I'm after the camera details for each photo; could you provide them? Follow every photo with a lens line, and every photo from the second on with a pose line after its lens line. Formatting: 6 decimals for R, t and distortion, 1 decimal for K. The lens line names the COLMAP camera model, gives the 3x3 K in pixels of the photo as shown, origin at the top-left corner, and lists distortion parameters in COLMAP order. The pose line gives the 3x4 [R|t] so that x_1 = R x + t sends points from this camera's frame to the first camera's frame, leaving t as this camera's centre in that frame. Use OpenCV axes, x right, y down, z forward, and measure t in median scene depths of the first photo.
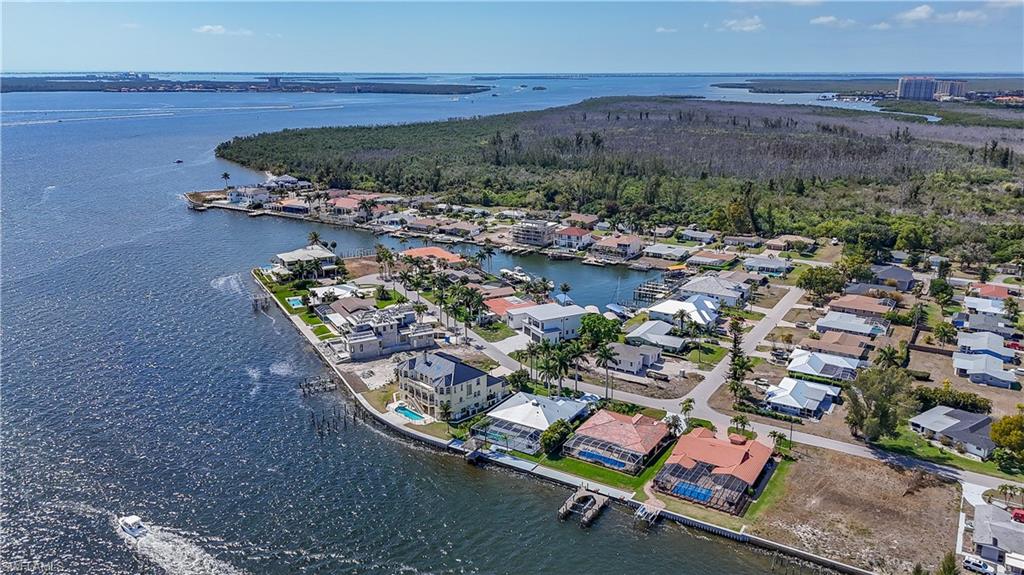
lens RADIAL K [[768.7, 0, 515.6], [0, 768.7, 286.6], [0, 0, 1]] dist [0.076485, -0.086059]
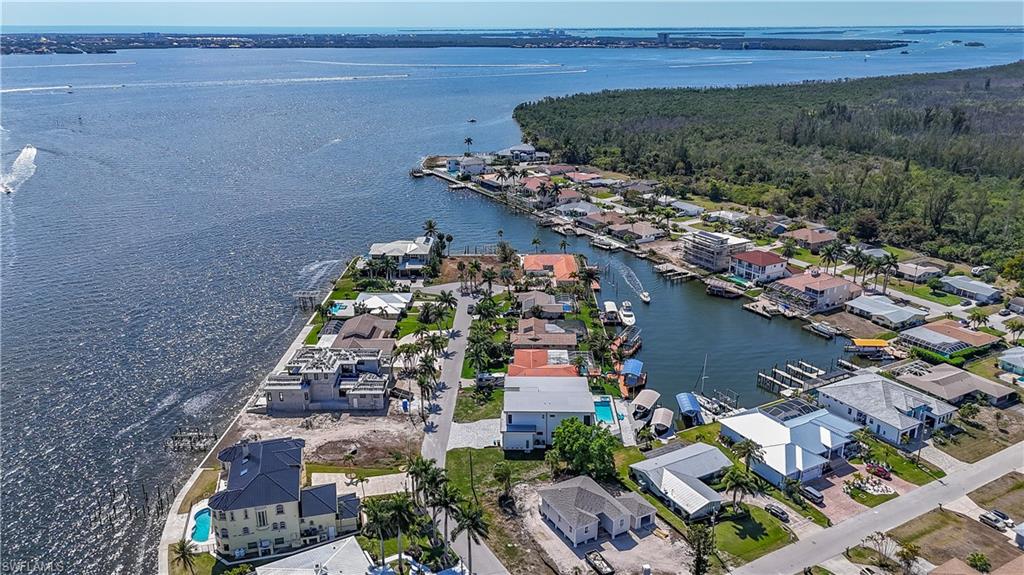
lens RADIAL K [[767.0, 0, 515.8], [0, 767.0, 280.8], [0, 0, 1]] dist [0.073812, -0.069253]
pose [[0.875078, 0.150683, -0.459928, 0.233021], [-0.128878, 0.988536, 0.078660, -0.085818], [0.466508, -0.009559, 0.884465, 0.288372]]
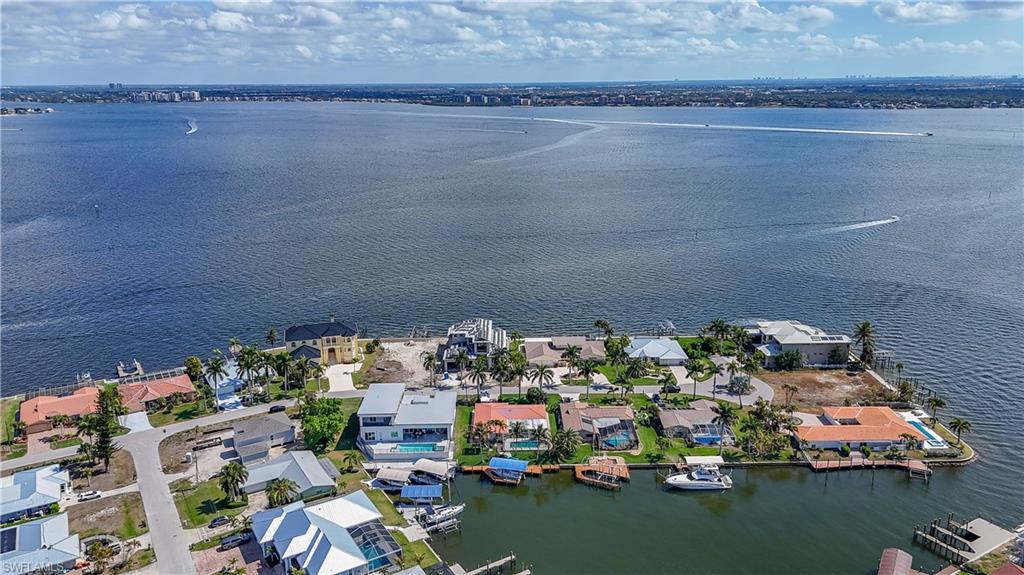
lens RADIAL K [[754.1, 0, 515.6], [0, 754.1, 289.5], [0, 0, 1]] dist [0.071993, -0.067478]
pose [[-0.460180, 0.237703, -0.855413, 0.457739], [-0.231694, 0.897952, 0.374166, -0.281273], [0.857060, 0.370377, -0.358145, 0.980762]]
